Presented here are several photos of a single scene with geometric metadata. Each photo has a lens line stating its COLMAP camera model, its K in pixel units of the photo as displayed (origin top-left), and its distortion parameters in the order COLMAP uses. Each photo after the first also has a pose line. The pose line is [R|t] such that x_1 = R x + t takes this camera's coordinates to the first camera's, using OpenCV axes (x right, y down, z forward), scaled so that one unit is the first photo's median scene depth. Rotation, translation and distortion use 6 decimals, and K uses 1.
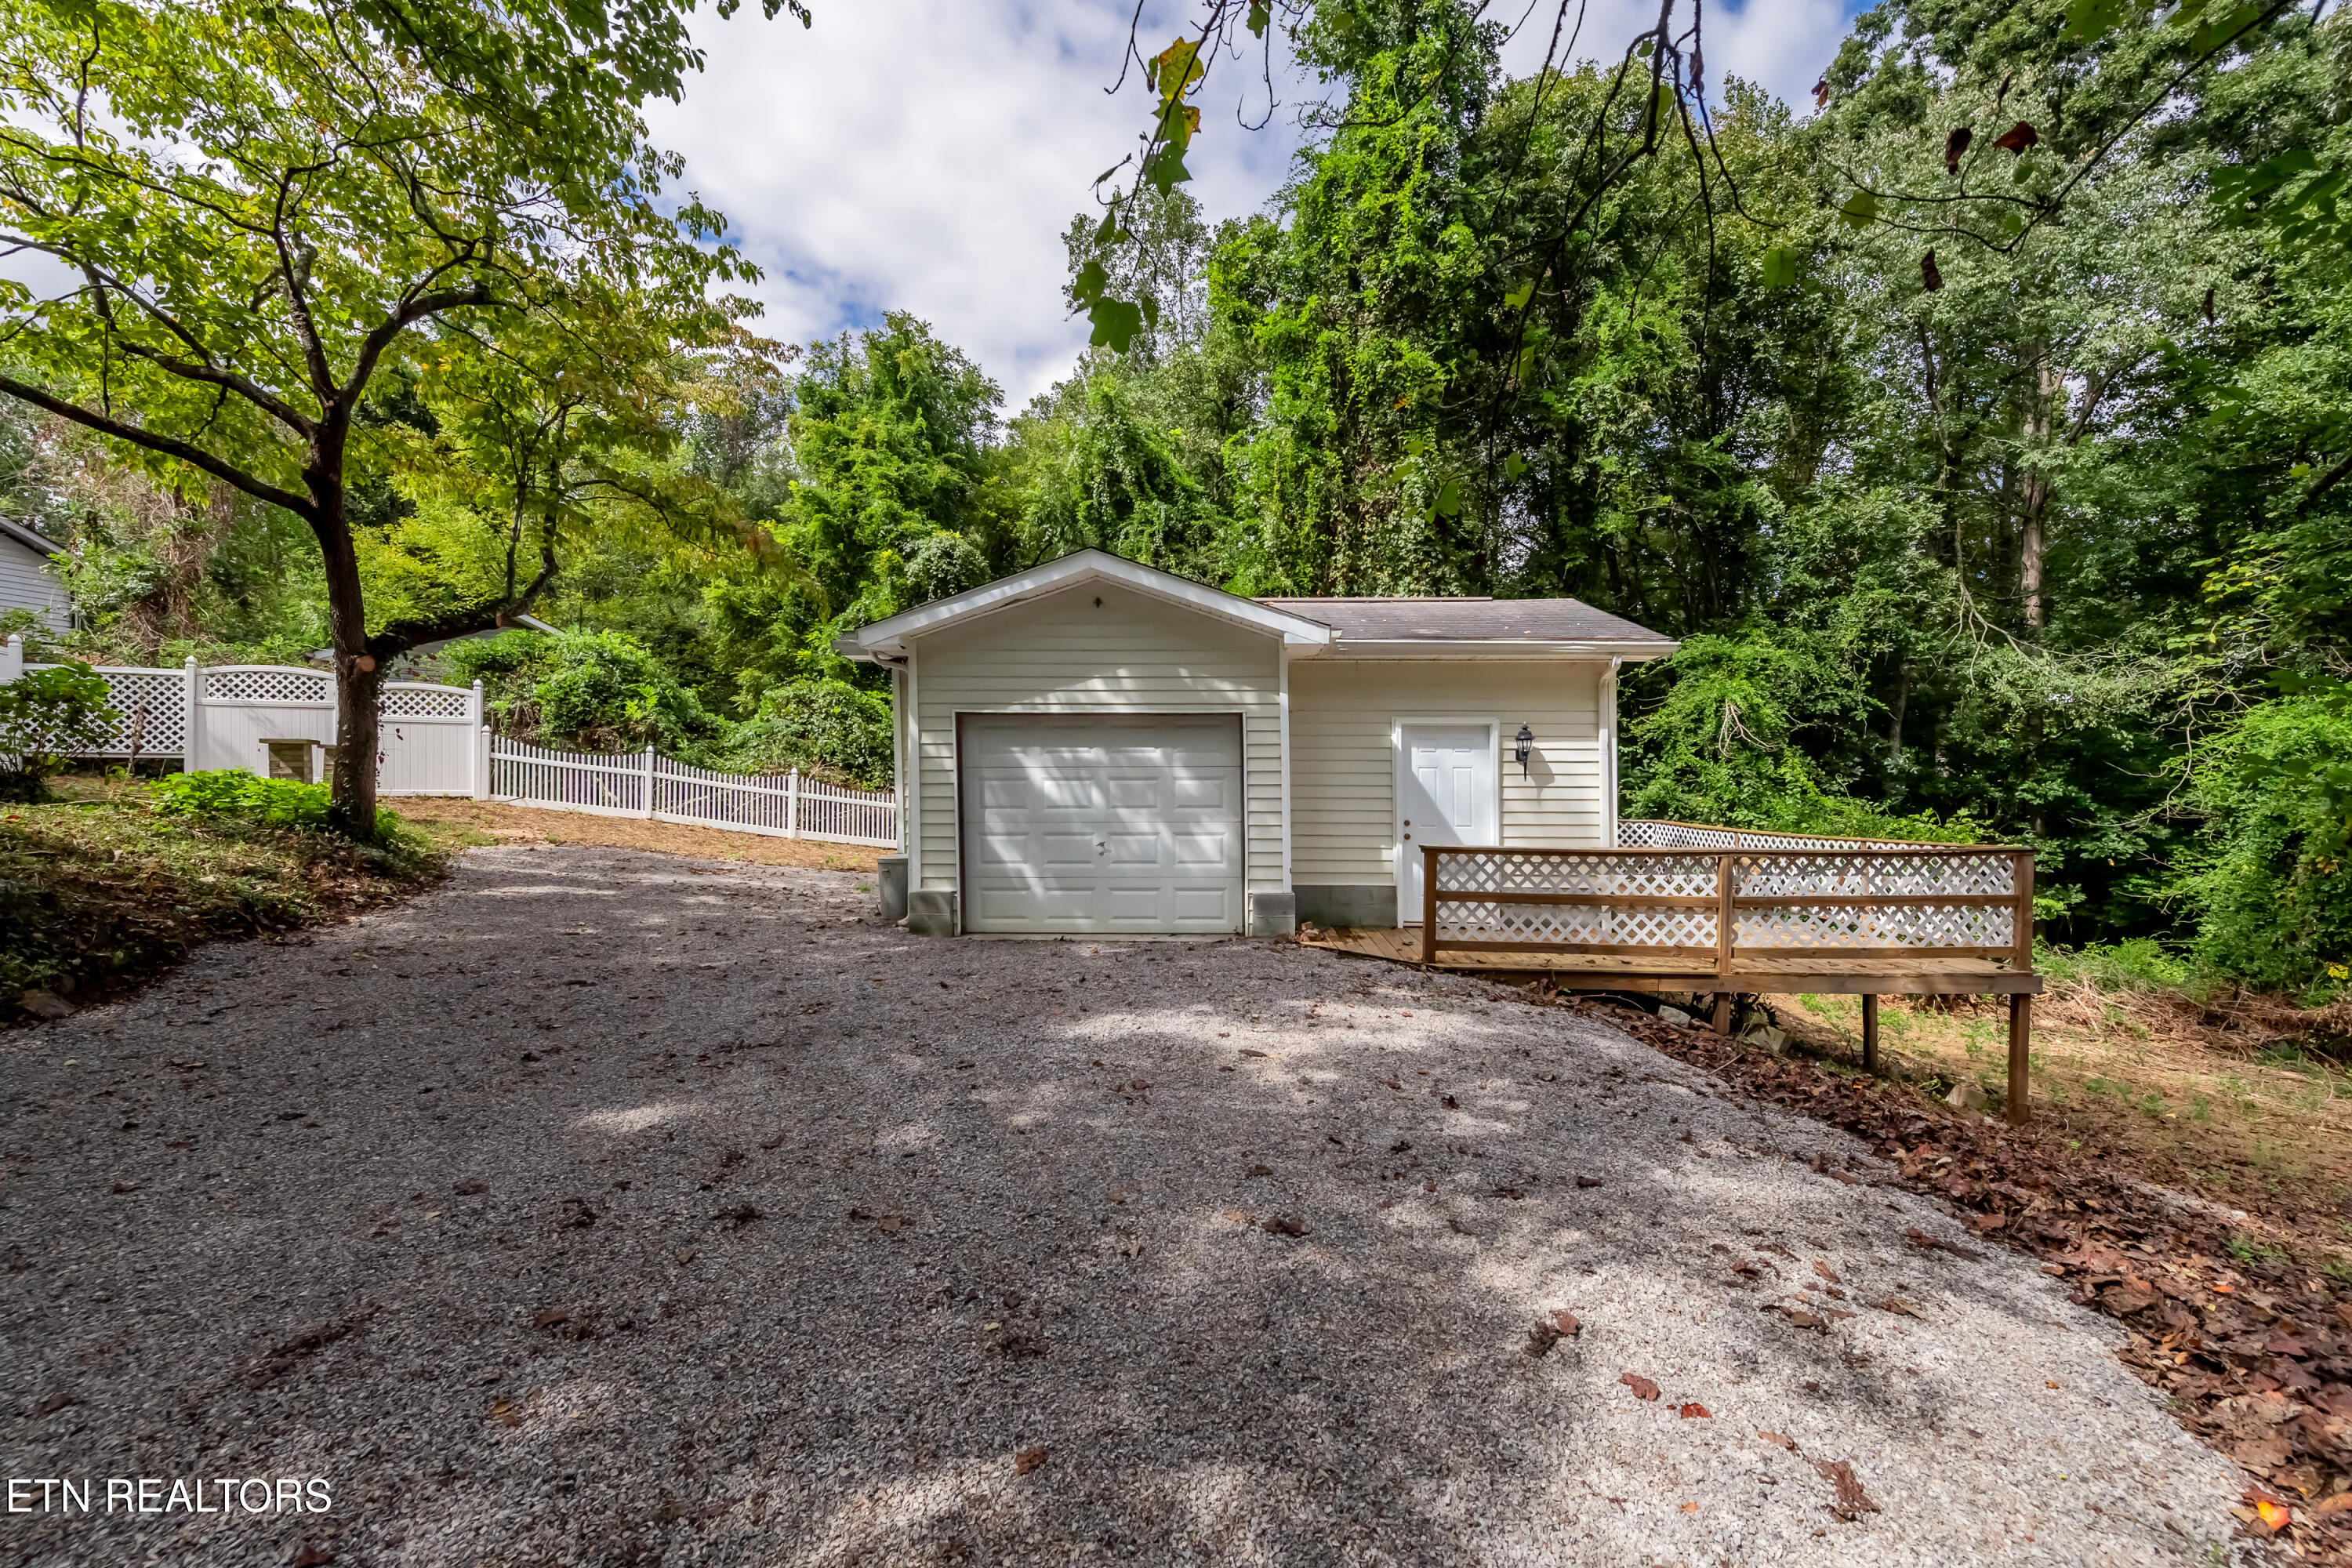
lens RADIAL K [[960.7, 0, 1179.0], [0, 960.7, 794.0], [0, 0, 1]] dist [-0.000105, -0.000471]
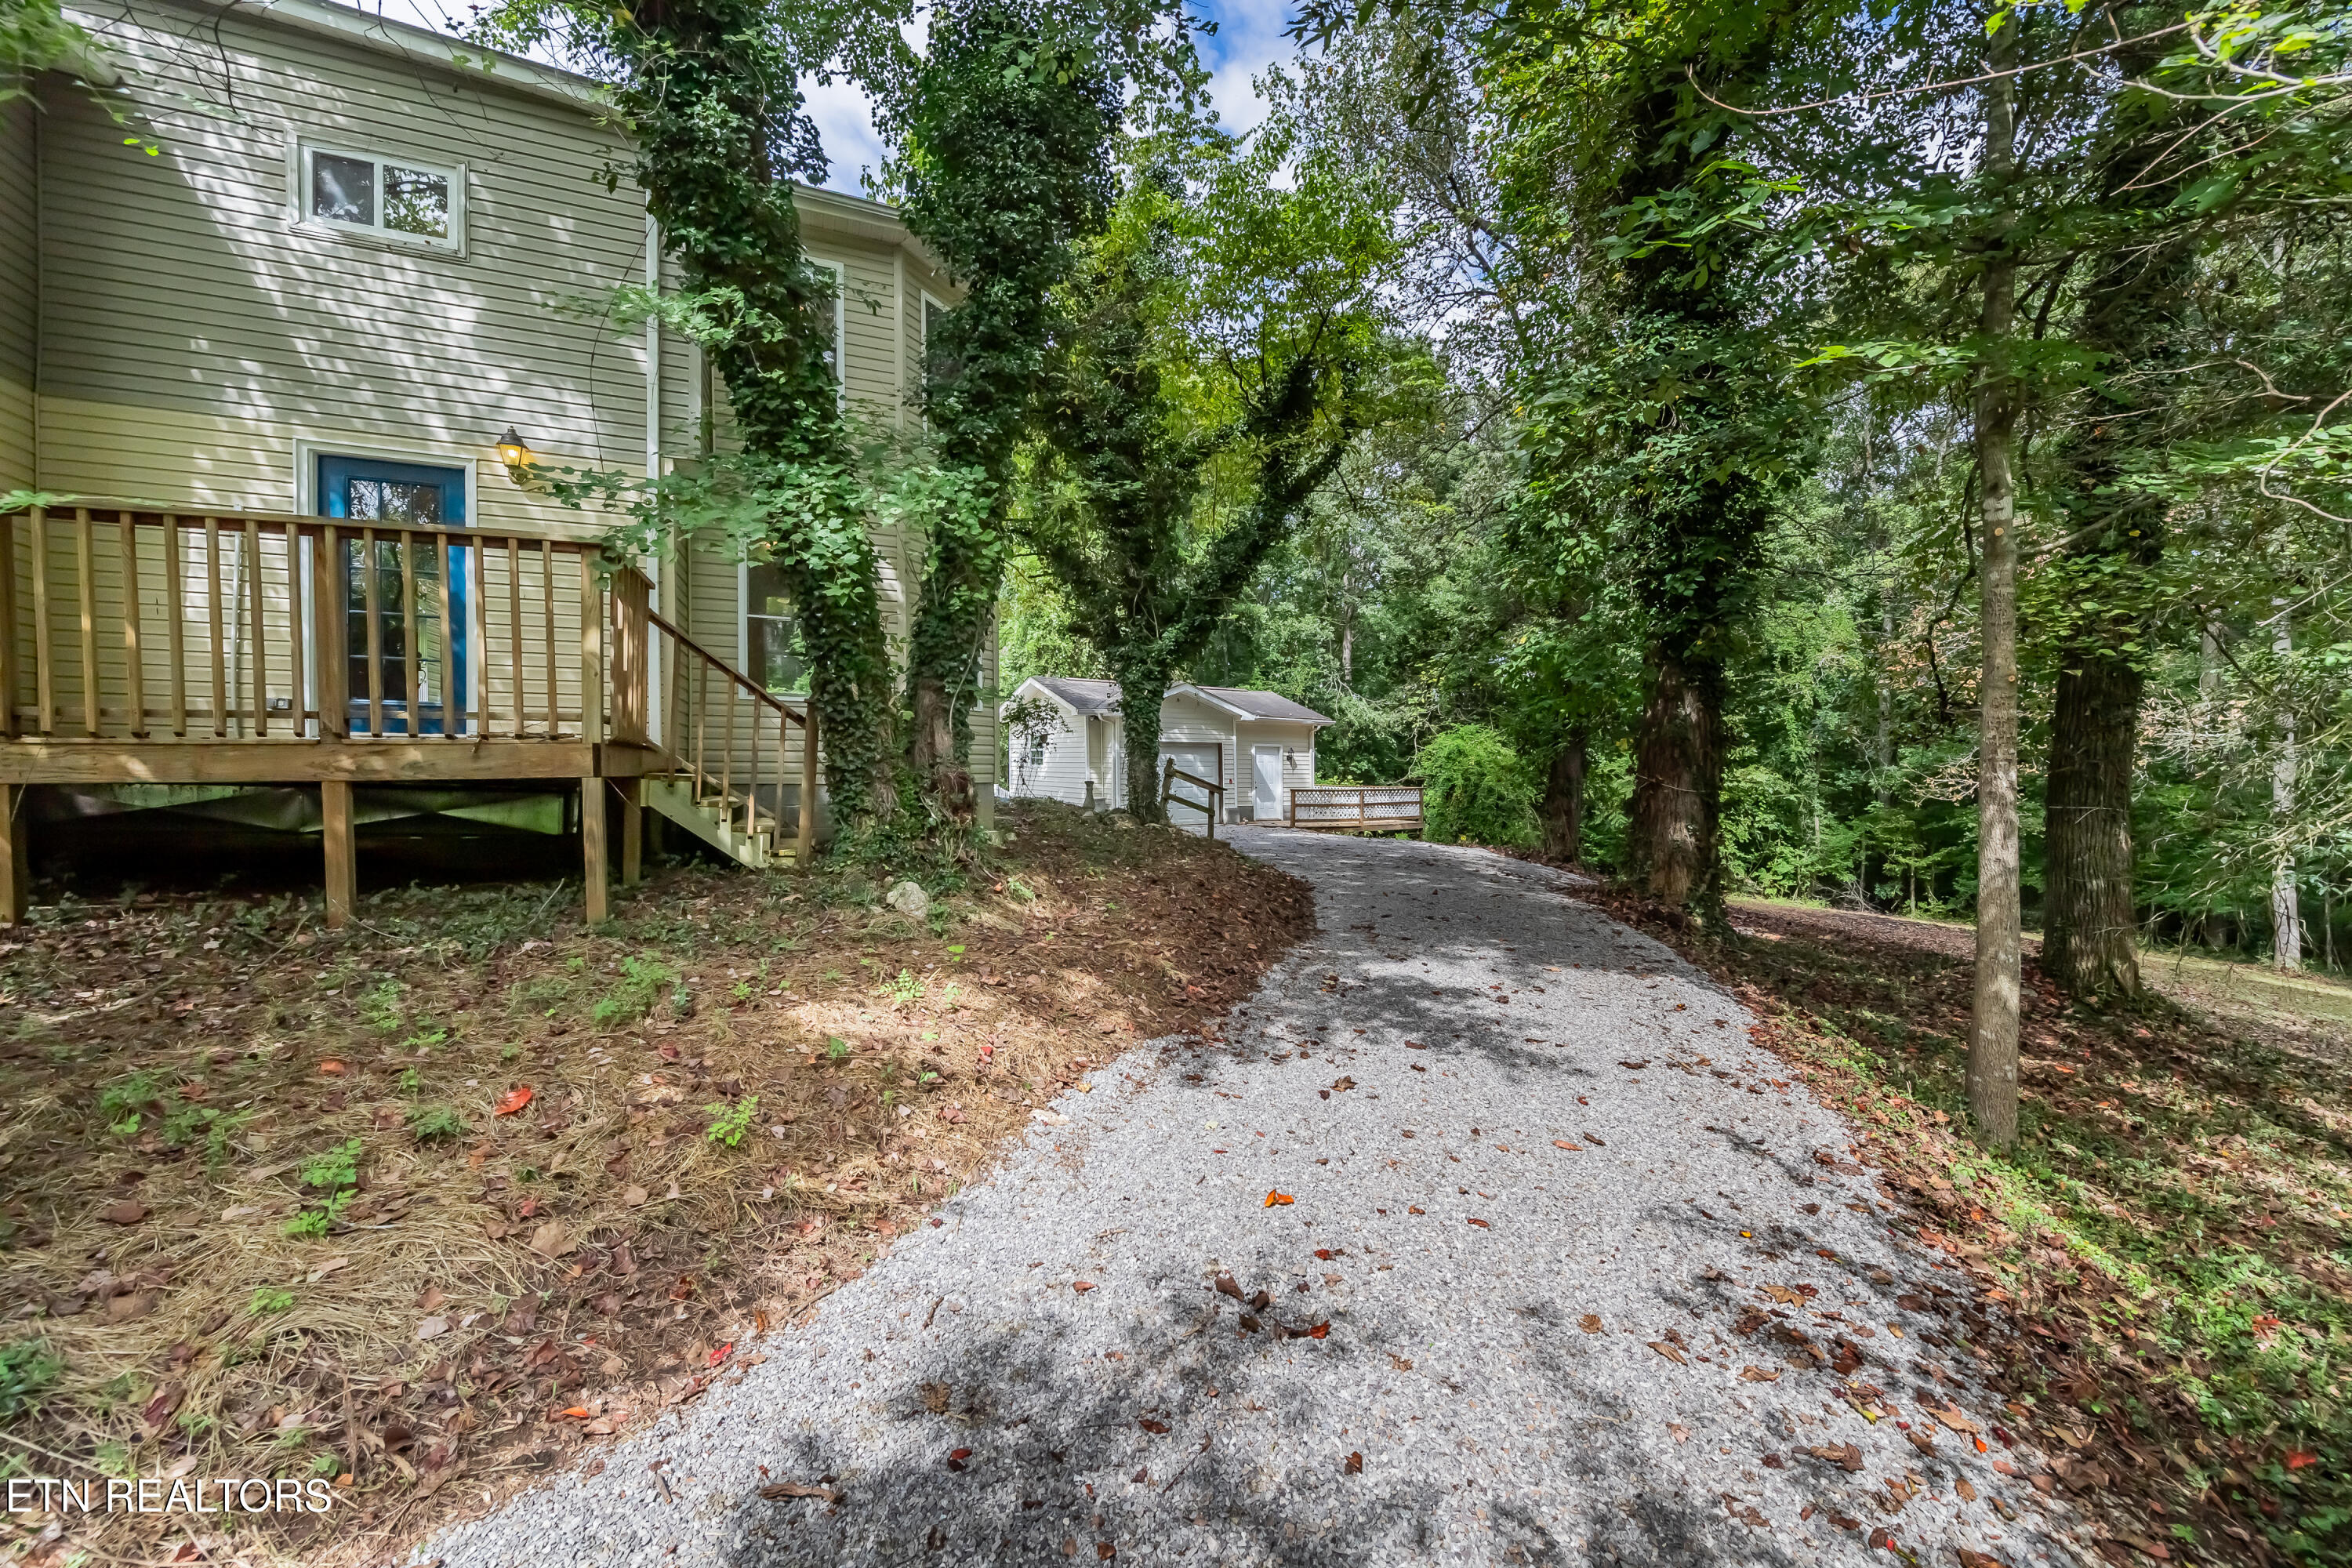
lens RADIAL K [[960.7, 0, 1179.0], [0, 960.7, 794.0], [0, 0, 1]] dist [-0.000105, -0.000471]
pose [[0.812303, -0.015557, 0.583029, -0.871382], [-0.002879, 0.999525, 0.030682, -0.011345], [-0.583229, -0.026601, 0.811872, -0.621446]]
